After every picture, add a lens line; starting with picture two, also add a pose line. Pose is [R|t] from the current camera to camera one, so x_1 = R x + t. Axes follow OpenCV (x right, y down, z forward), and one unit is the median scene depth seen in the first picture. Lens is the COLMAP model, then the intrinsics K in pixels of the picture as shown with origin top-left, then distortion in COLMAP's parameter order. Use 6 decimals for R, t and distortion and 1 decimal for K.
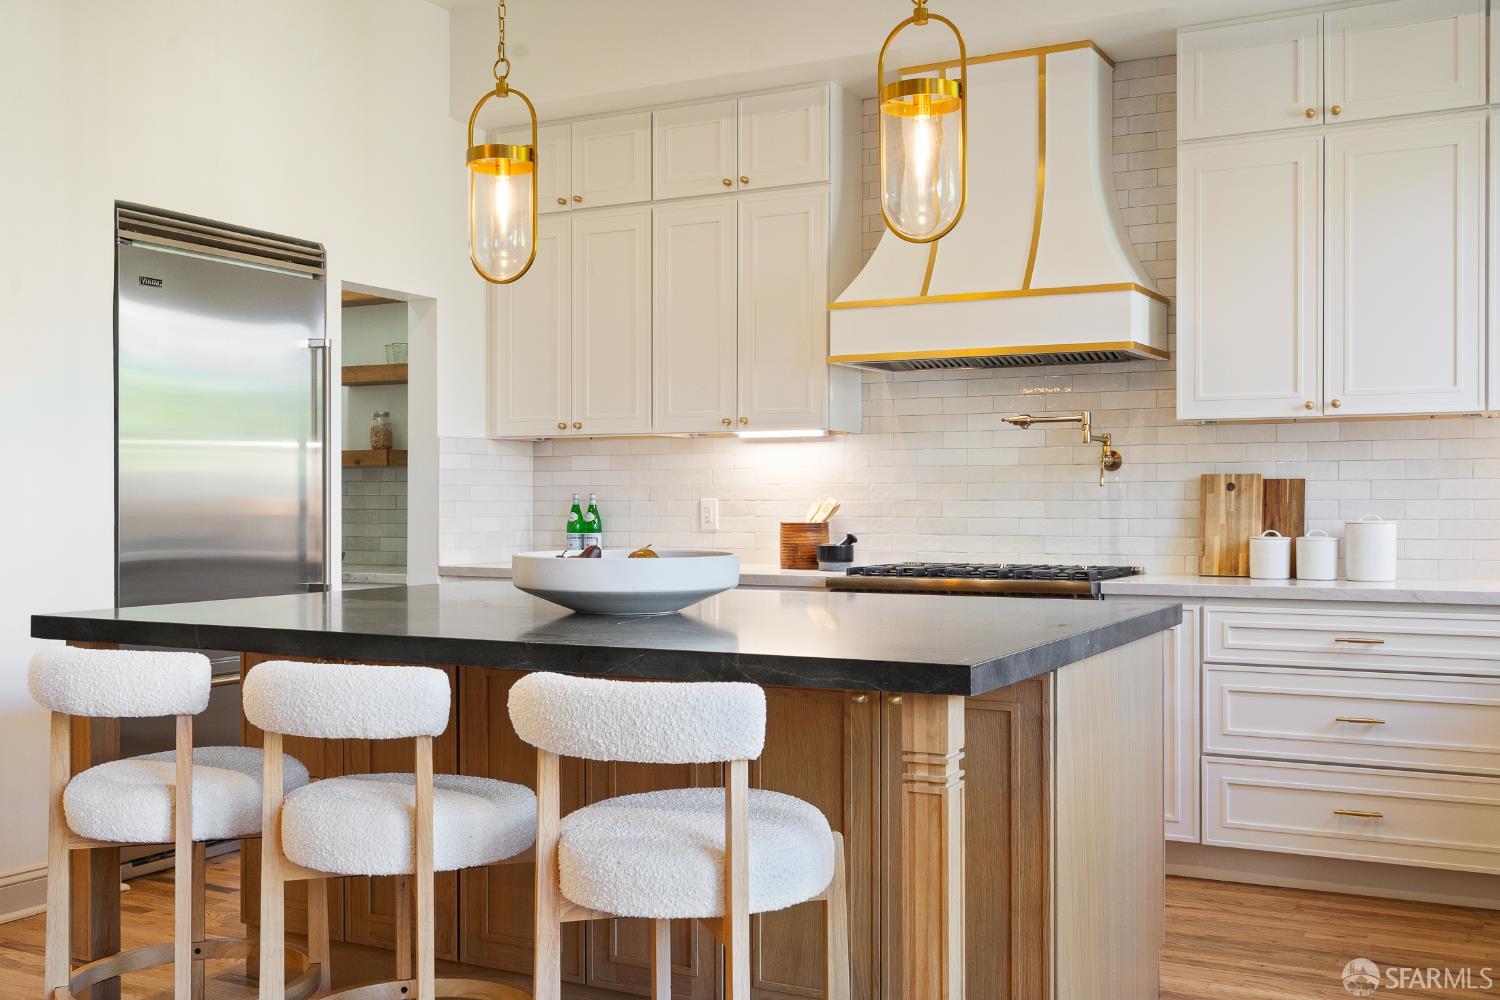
lens RADIAL K [[1486.1, 0, 740.8], [0, 1486.1, 520.8], [0, 0, 1]] dist [0.006688, 0.005556]
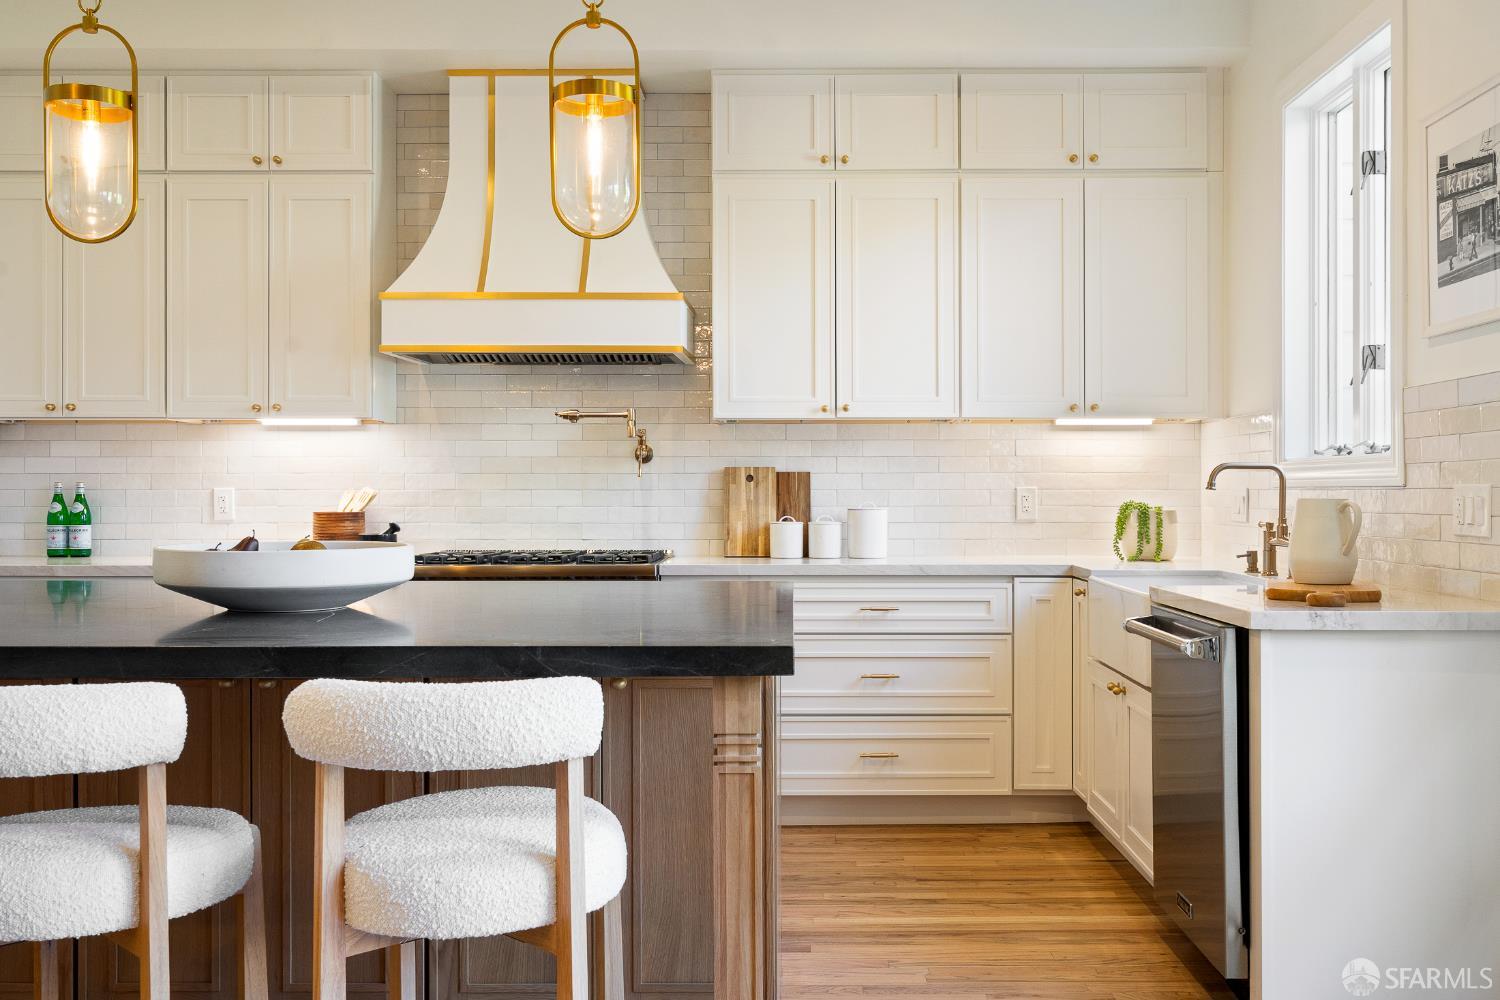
lens RADIAL K [[1349.1, 0, 787.6], [0, 1349.1, 494.0], [0, 0, 1]] dist [0.006423, 0.004173]
pose [[0.884664, 0.000430, 0.466230, -0.133374], [0.005162, 0.999929, -0.010717, 0.000480], [-0.466201, 0.011887, 0.884599, 0.076256]]
